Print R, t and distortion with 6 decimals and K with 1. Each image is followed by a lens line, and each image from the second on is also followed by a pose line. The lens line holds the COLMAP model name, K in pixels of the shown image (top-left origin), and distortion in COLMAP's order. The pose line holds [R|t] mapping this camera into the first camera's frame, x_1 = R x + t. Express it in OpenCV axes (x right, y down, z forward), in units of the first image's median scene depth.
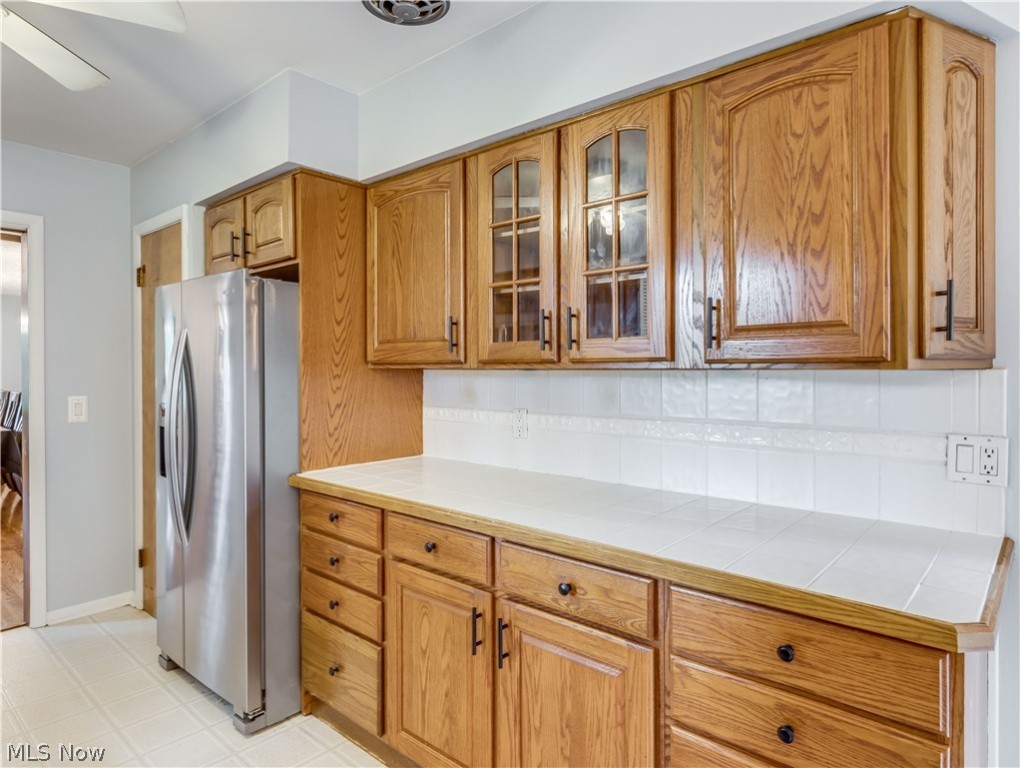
lens RADIAL K [[602.6, 0, 508.5], [0, 602.6, 379.9], [0, 0, 1]] dist [-0.016960, 0.000391]
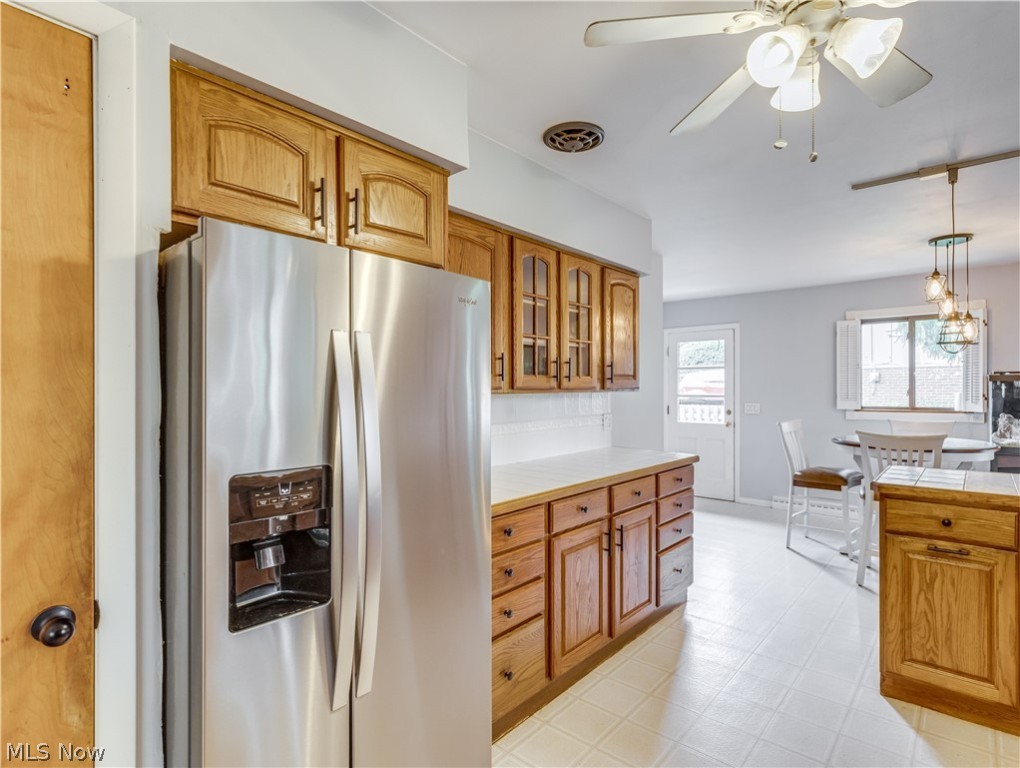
lens RADIAL K [[527.3, 0, 518.0], [0, 527.3, 392.5], [0, 0, 1]] dist [0.000026, -0.000307]
pose [[-0.005114, -0.007796, 0.999957, -1.313333], [0.012321, 0.999893, 0.007858, -0.032285], [-0.999911, 0.012361, -0.005018, 1.045448]]
